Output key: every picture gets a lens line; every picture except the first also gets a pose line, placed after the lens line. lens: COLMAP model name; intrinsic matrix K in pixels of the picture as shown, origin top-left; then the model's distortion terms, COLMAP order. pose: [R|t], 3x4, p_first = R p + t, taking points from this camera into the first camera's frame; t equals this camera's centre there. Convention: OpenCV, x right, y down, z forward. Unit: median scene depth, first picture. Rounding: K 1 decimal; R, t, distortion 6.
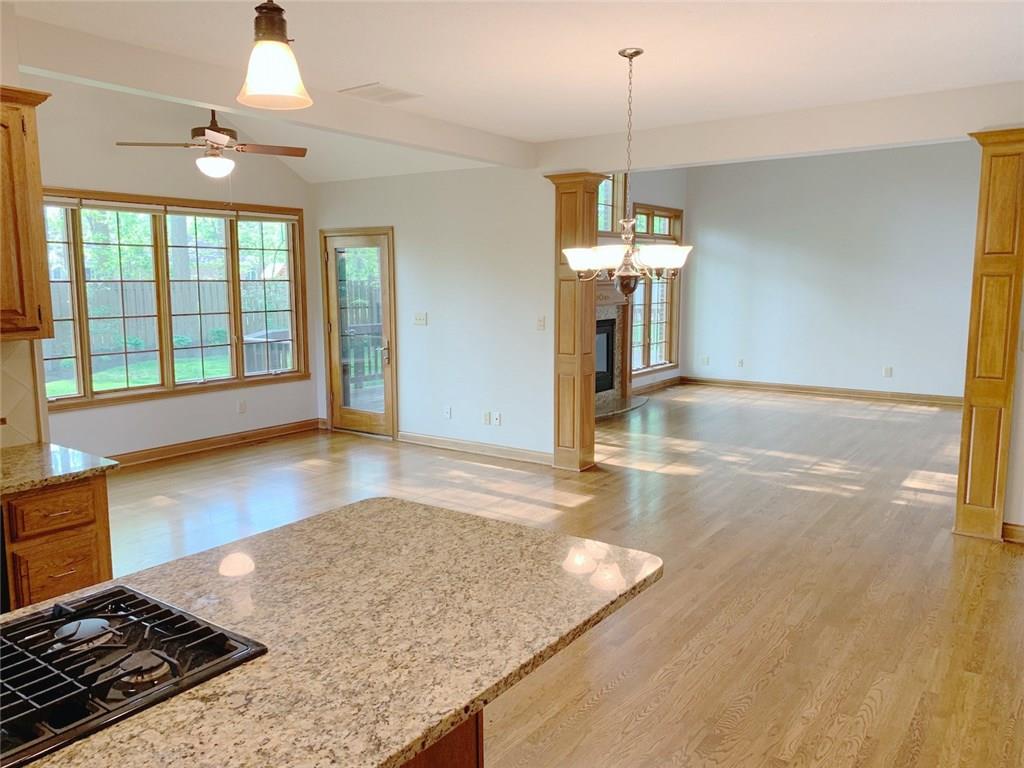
lens RADIAL K [[781.8, 0, 507.0], [0, 781.8, 384.3], [0, 0, 1]] dist [0.064522, -0.084502]
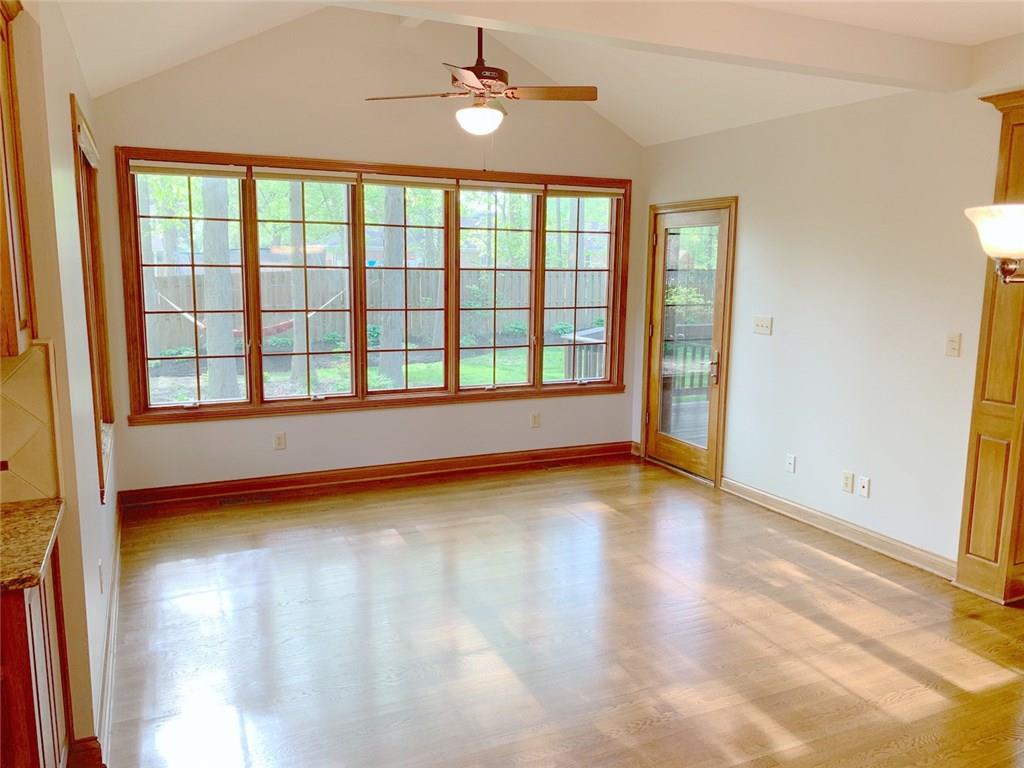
lens RADIAL K [[781.8, 0, 507.0], [0, 781.8, 384.3], [0, 0, 1]] dist [0.064522, -0.084502]
pose [[0.869296, 0.086997, -0.486577, 0.039271], [-0.079649, 0.996179, 0.035812, -0.038787], [0.487833, 0.007624, 0.872904, 0.271934]]
